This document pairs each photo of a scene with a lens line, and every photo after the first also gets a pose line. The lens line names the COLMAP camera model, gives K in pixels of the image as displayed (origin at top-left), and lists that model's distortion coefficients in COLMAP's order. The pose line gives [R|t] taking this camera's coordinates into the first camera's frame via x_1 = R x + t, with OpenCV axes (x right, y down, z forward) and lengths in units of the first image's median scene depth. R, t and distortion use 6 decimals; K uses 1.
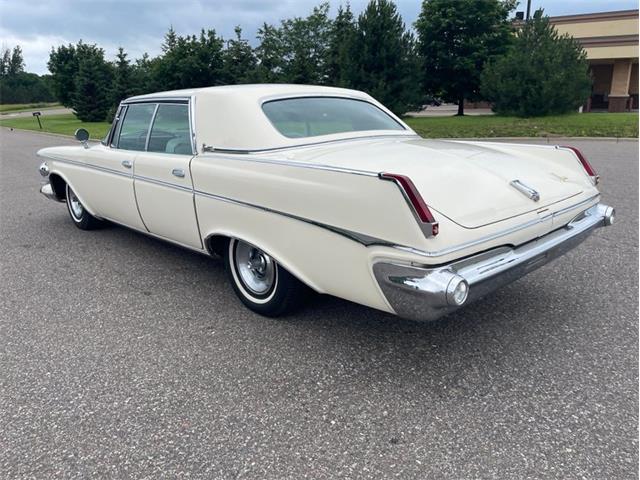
lens RADIAL K [[481.3, 0, 319.8], [0, 481.3, 243.0], [0, 0, 1]] dist [0.062191, -0.081763]
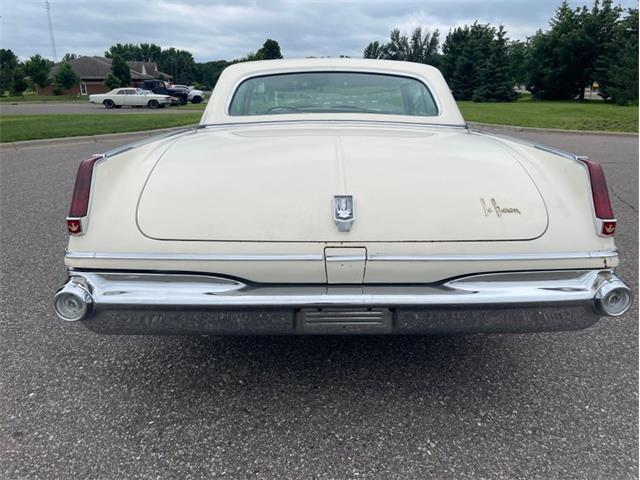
lens RADIAL K [[483.4, 0, 324.9], [0, 483.4, 239.1], [0, 0, 1]] dist [0.064064, -0.079568]
pose [[0.736327, 0.215692, -0.641326, 0.078154], [-0.196419, 0.975153, 0.102450, -0.012581], [0.647489, 0.050532, 0.760398, 0.044462]]
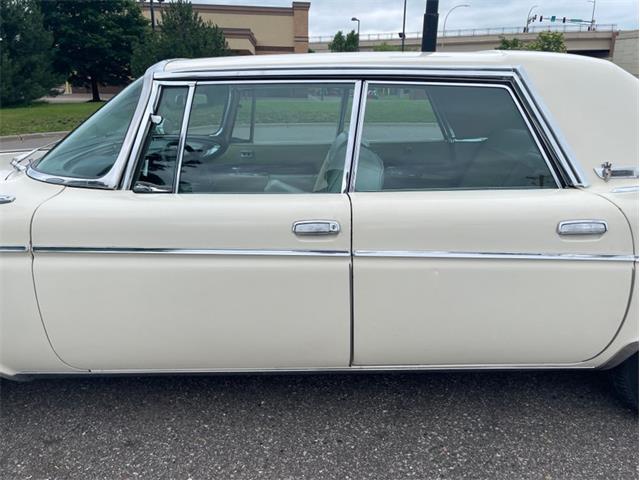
lens RADIAL K [[481.3, 0, 328.2], [0, 481.3, 241.4], [0, 0, 1]] dist [0.062191, -0.081763]
pose [[0.691279, -0.200210, 0.694298, -0.092940], [0.183712, 0.977972, 0.099098, -0.026188], [-0.698844, 0.059047, 0.712833, 0.096721]]
